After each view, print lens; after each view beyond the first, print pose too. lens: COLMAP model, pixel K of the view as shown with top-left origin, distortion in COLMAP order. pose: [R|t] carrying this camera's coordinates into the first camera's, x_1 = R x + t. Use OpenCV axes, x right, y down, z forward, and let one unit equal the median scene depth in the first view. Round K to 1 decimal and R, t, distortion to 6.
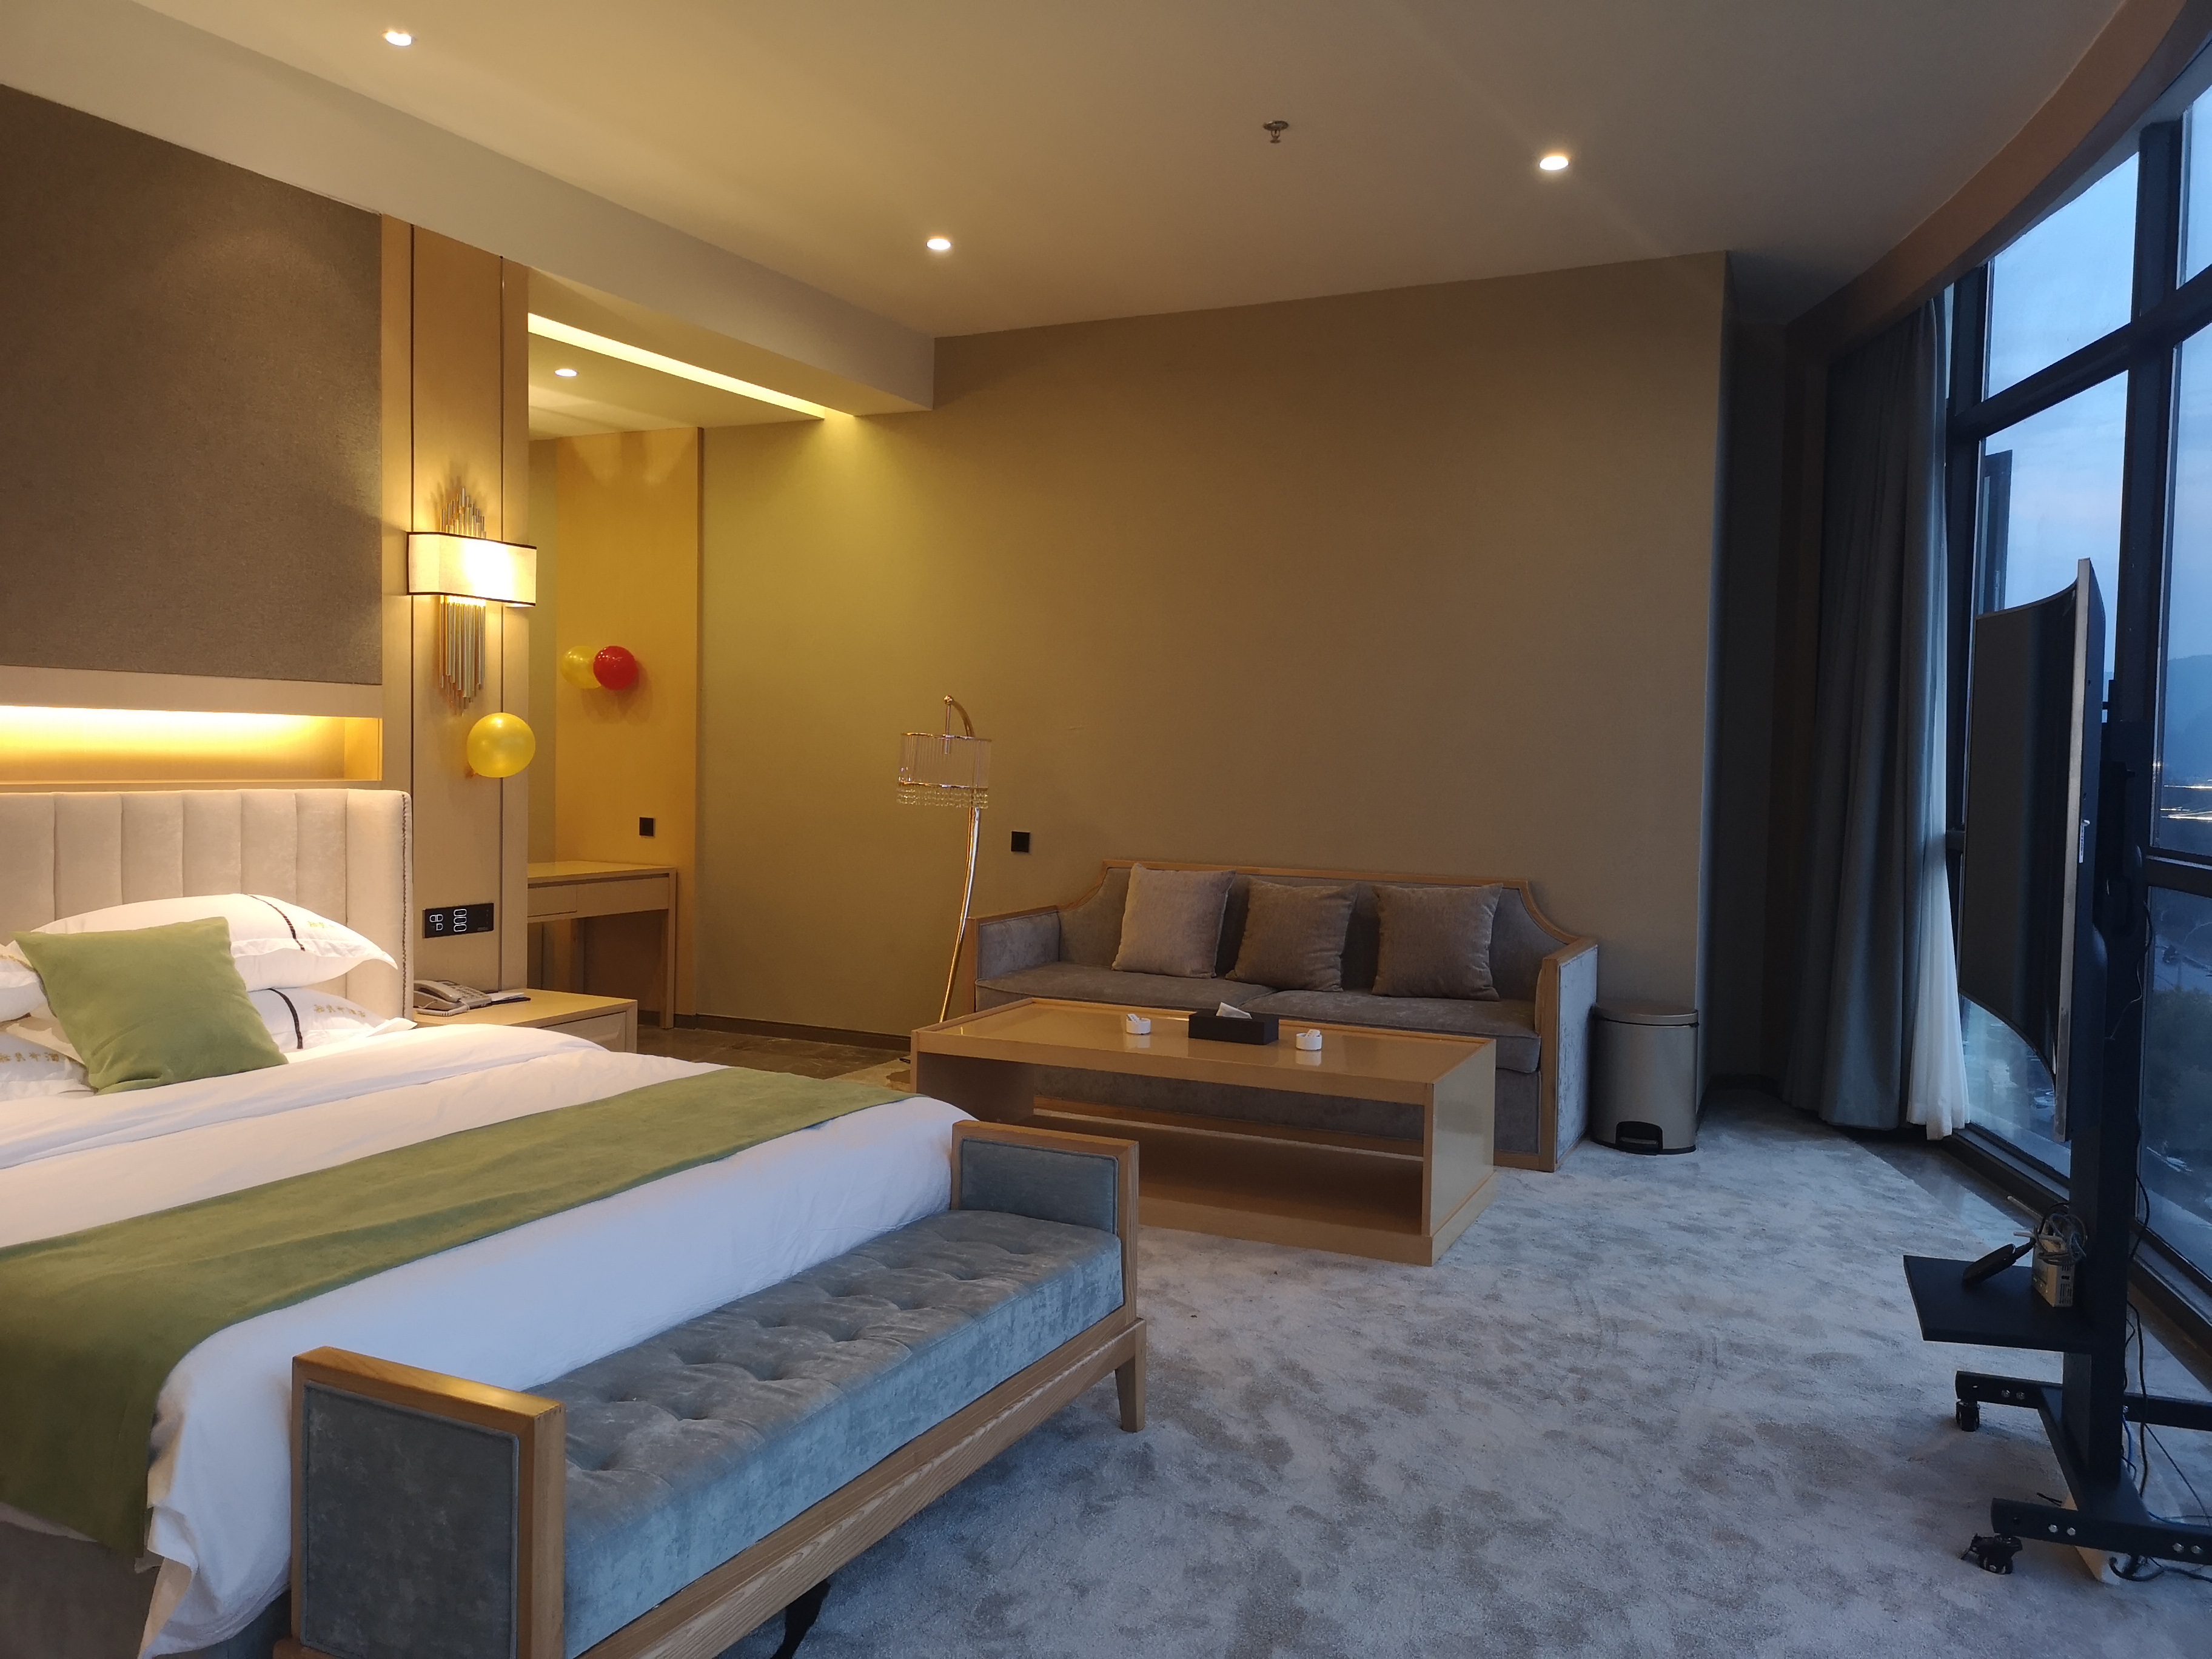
lens RADIAL K [[1672.9, 0, 1109.7], [0, 1672.9, 814.7], [0, 0, 1]] dist [0.013534, -0.001379]
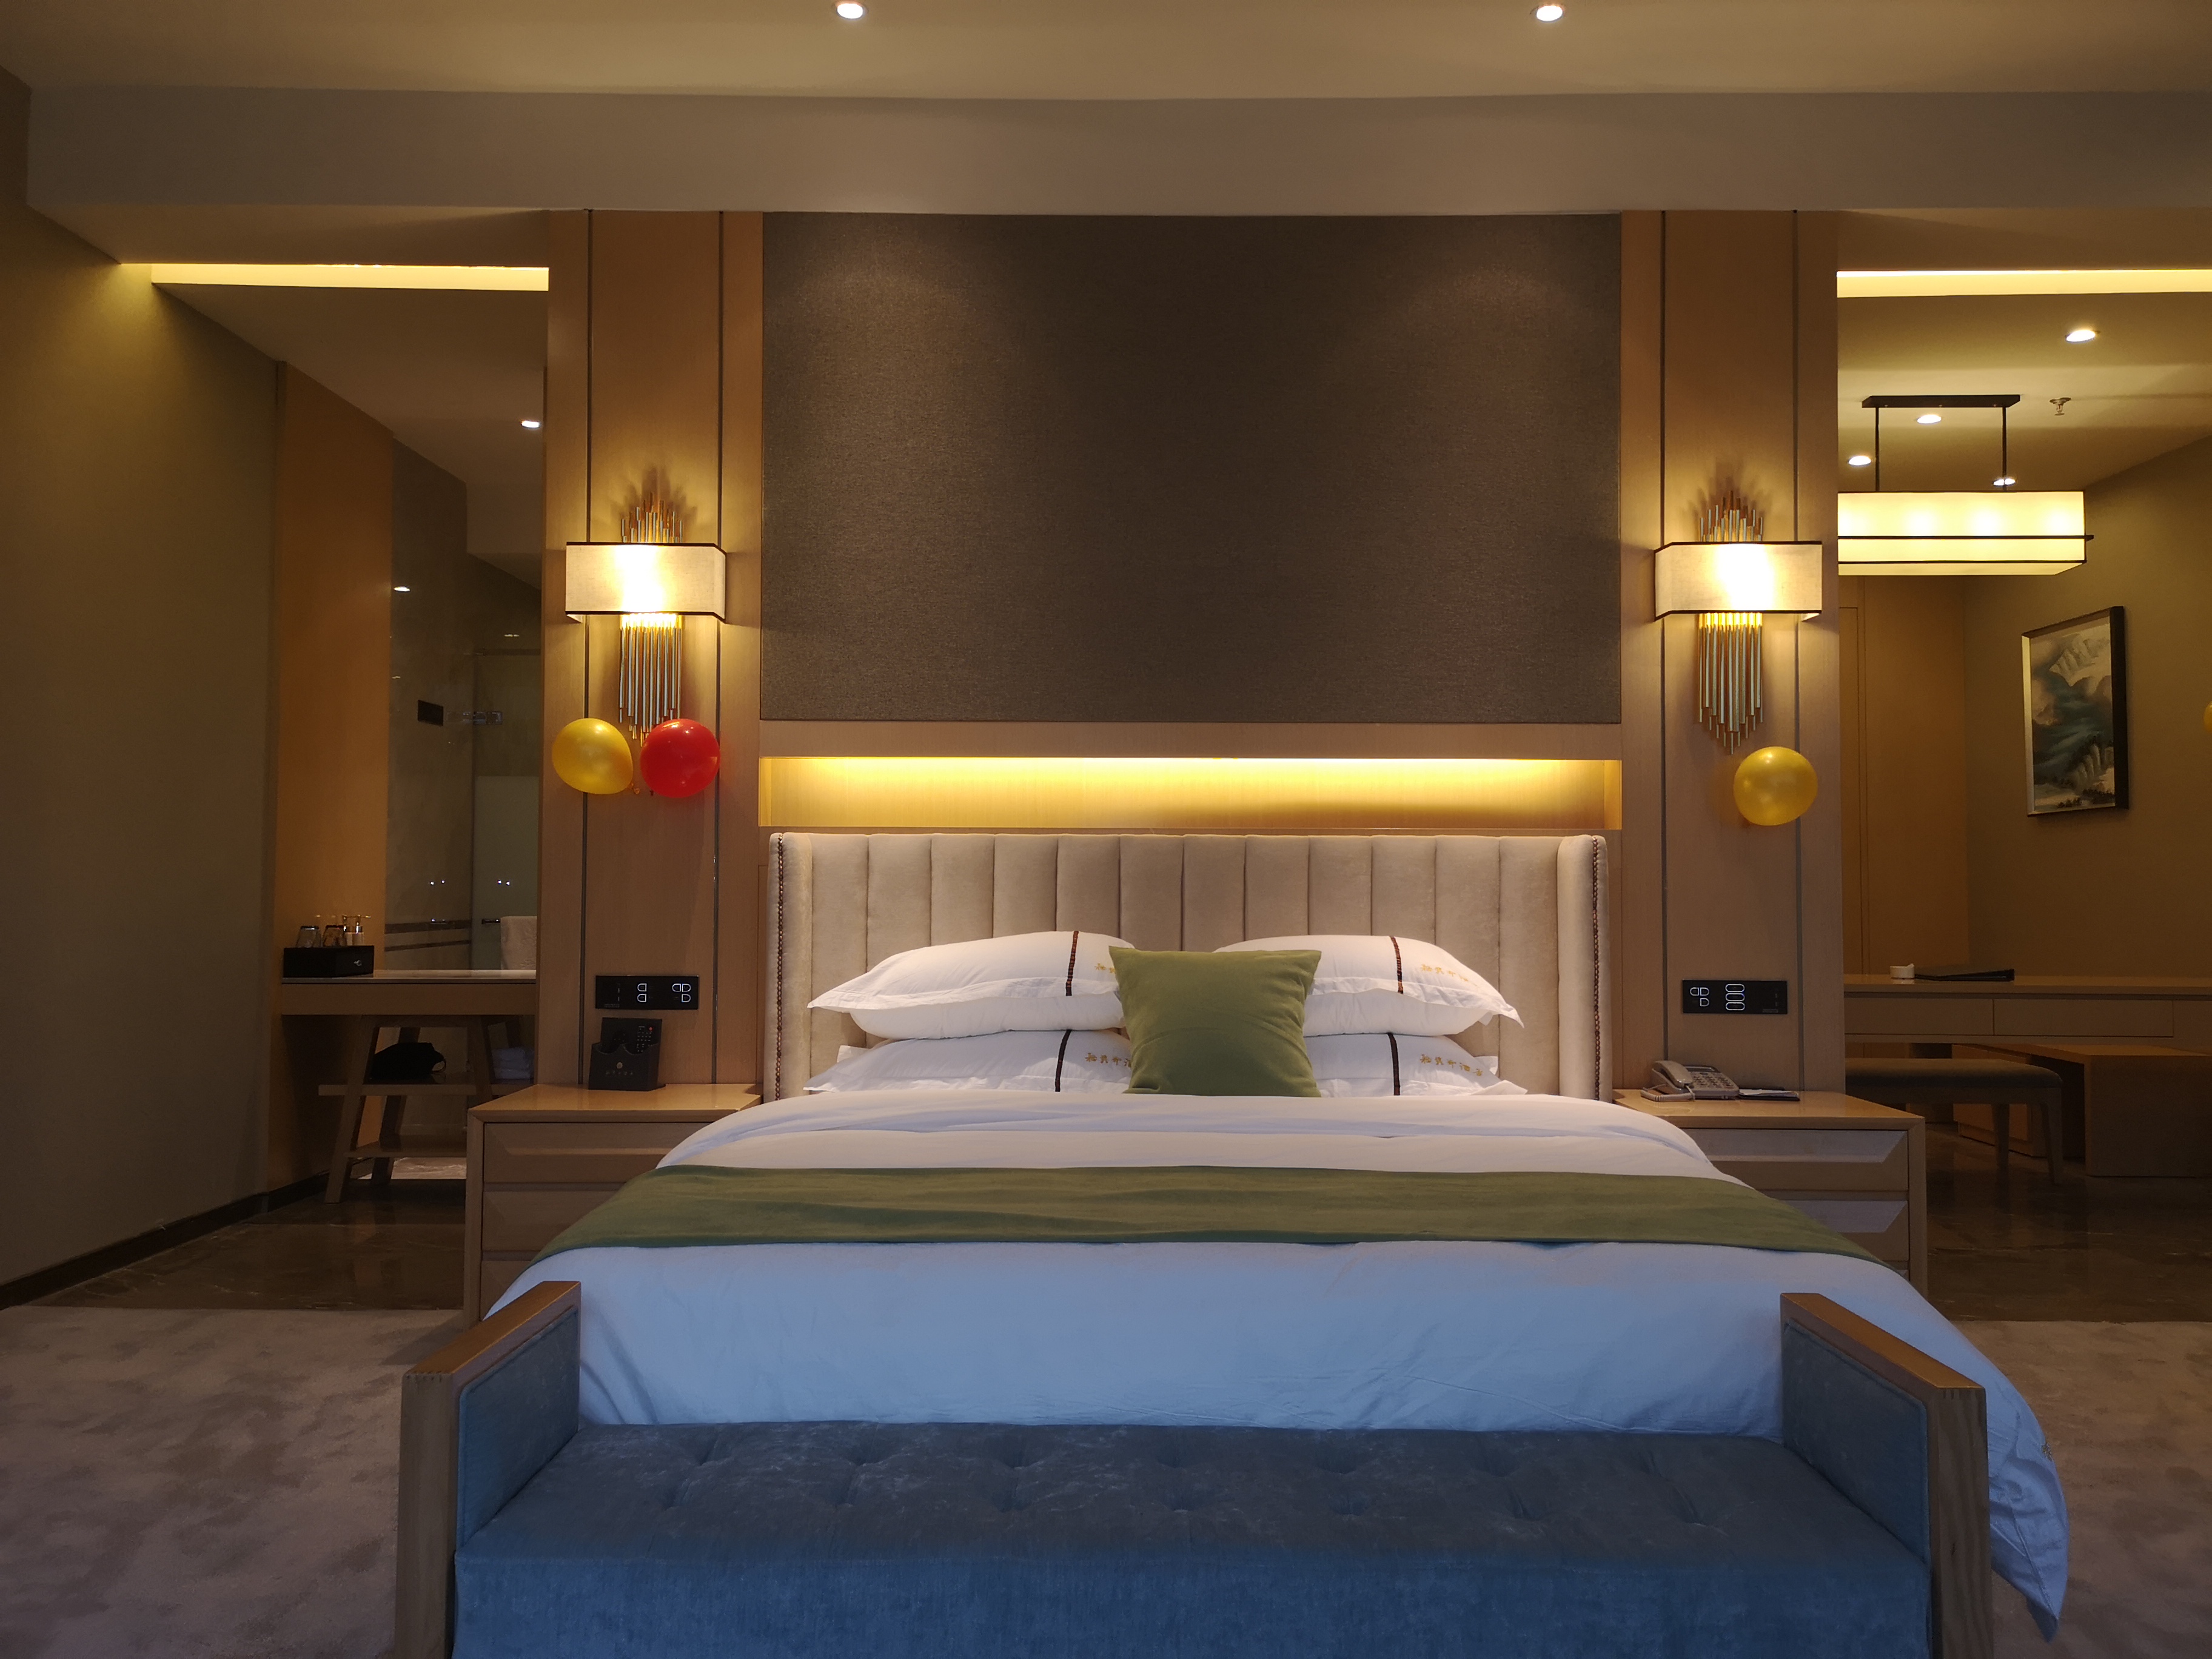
lens RADIAL K [[1672.9, 0, 1102.9], [0, 1672.9, 832.0], [0, 0, 1]] dist [0.013534, -0.001379]
pose [[0.414655, -0.053636, -0.908397, 0.256574], [-0.029783, 0.996927, -0.072458, 0.052673], [0.909491, 0.057100, 0.411783, 0.376386]]
